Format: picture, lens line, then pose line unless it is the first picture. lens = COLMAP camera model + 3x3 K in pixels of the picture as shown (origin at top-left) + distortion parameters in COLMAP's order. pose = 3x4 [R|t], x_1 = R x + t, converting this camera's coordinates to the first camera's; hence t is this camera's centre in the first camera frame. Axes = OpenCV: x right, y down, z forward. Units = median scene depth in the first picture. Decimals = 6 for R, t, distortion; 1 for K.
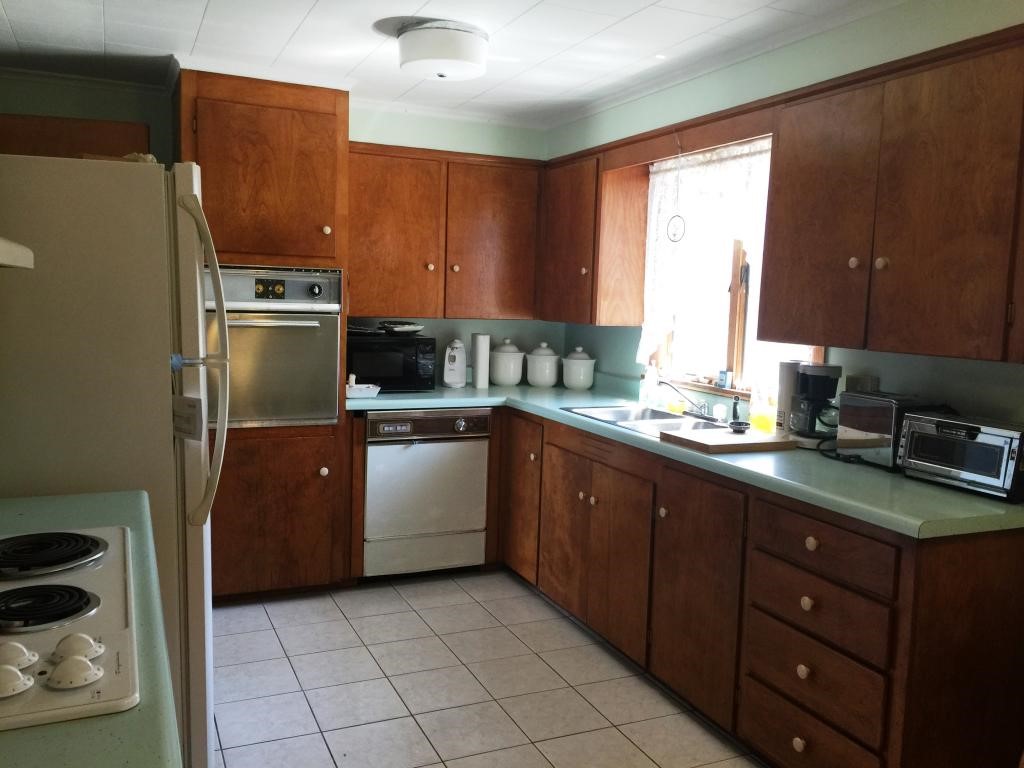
lens RADIAL K [[856.5, 0, 512.8], [0, 856.5, 374.5], [0, 0, 1]] dist [0.019288, 0.000228]
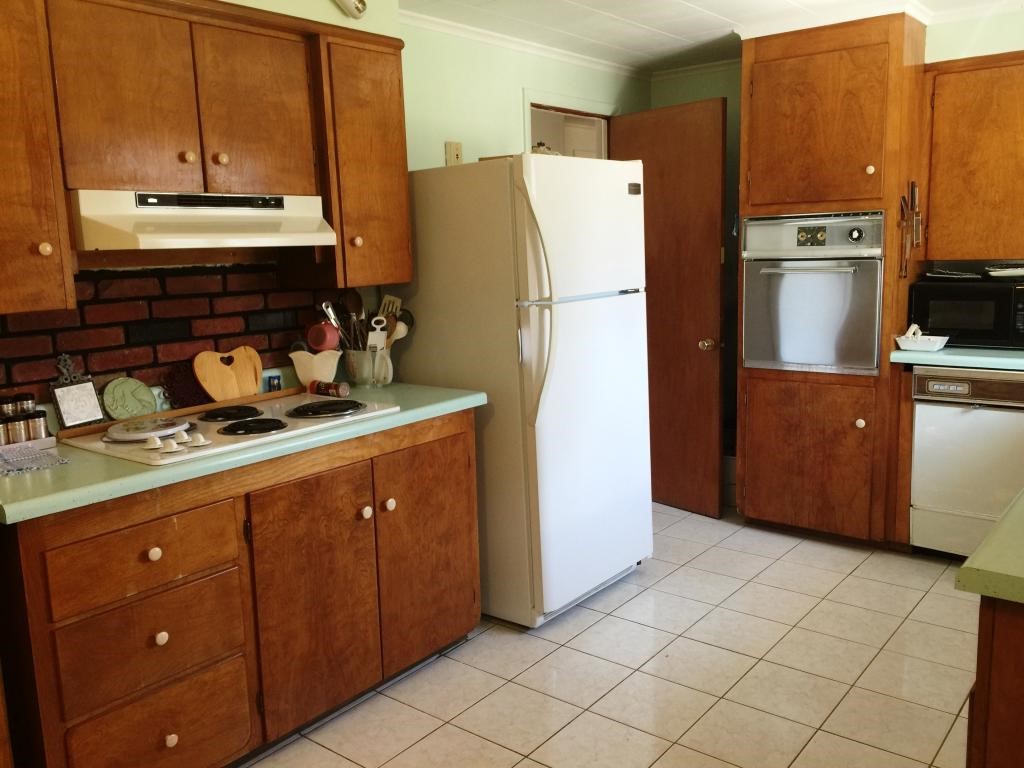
lens RADIAL K [[857.3, 0, 512.0], [0, 857.3, 384.0], [0, 0, 1]] dist [-0.001048, -0.012044]
pose [[0.440017, 0.098984, -0.892517, 0.471273], [-0.035158, 0.995043, 0.093021, -0.007188], [0.897301, -0.009552, 0.441316, 0.223341]]
